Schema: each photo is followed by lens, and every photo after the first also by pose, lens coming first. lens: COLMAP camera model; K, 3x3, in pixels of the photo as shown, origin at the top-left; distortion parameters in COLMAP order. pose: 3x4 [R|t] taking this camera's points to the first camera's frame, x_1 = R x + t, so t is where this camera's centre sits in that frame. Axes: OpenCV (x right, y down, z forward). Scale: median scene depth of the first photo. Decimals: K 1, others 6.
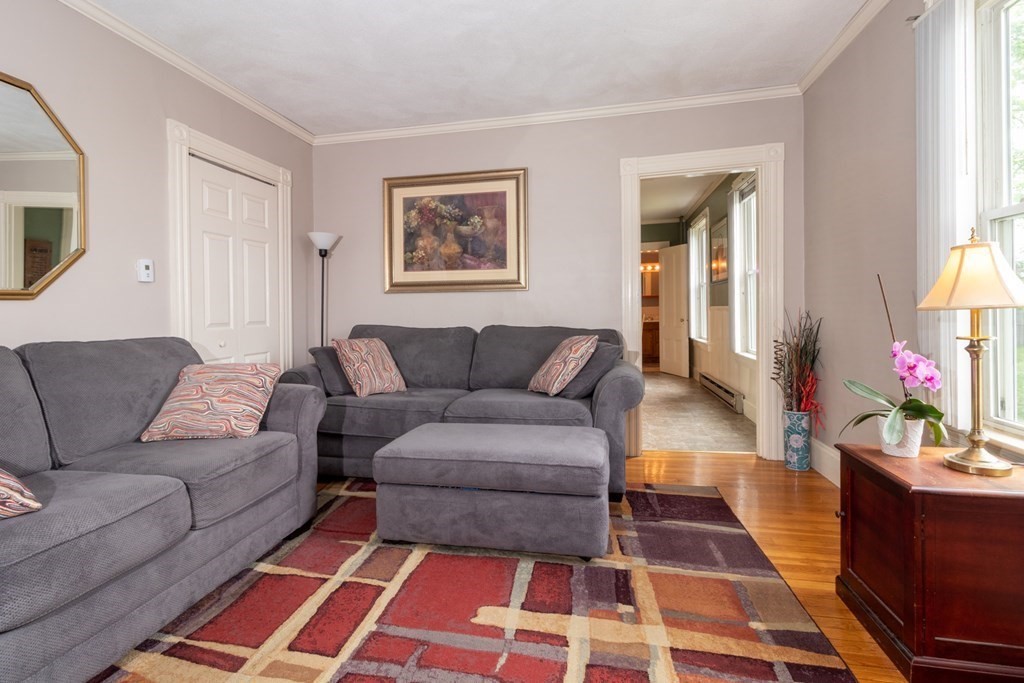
lens RADIAL K [[490.4, 0, 508.3], [0, 490.4, 315.6], [0, 0, 1]] dist [-0.001022, -0.000167]
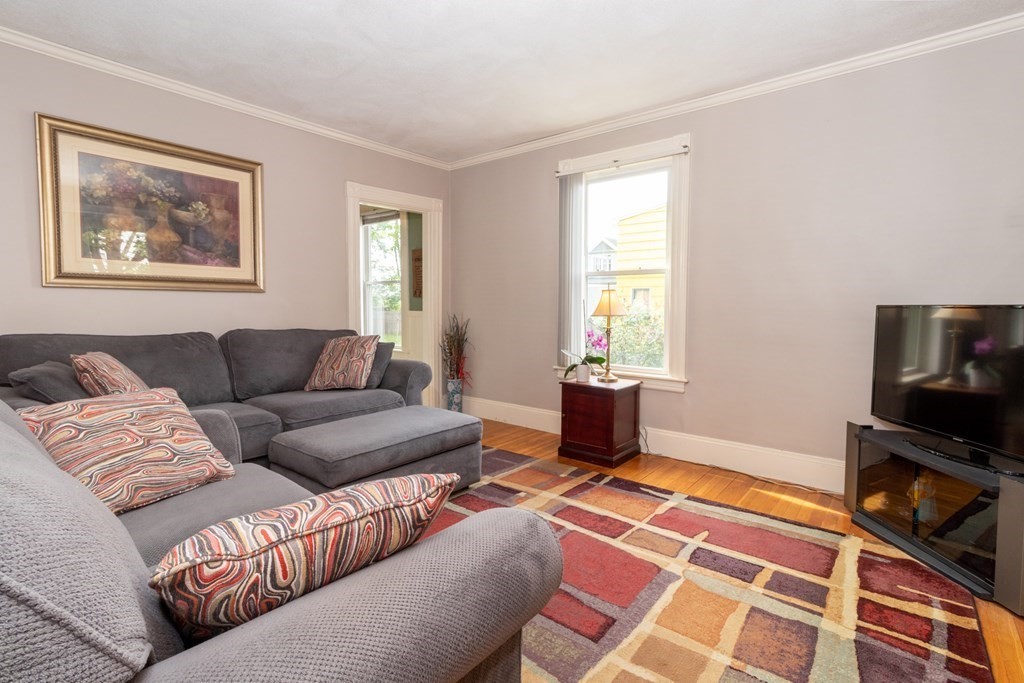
lens RADIAL K [[480.6, 0, 503.4], [0, 480.6, 330.6], [0, 0, 1]] dist [0.002473, 0.000210]
pose [[0.464713, -0.029561, 0.884968, -0.576272], [-0.003365, 0.999376, 0.035150, -0.010589], [-0.885455, -0.019312, 0.464323, 0.139443]]
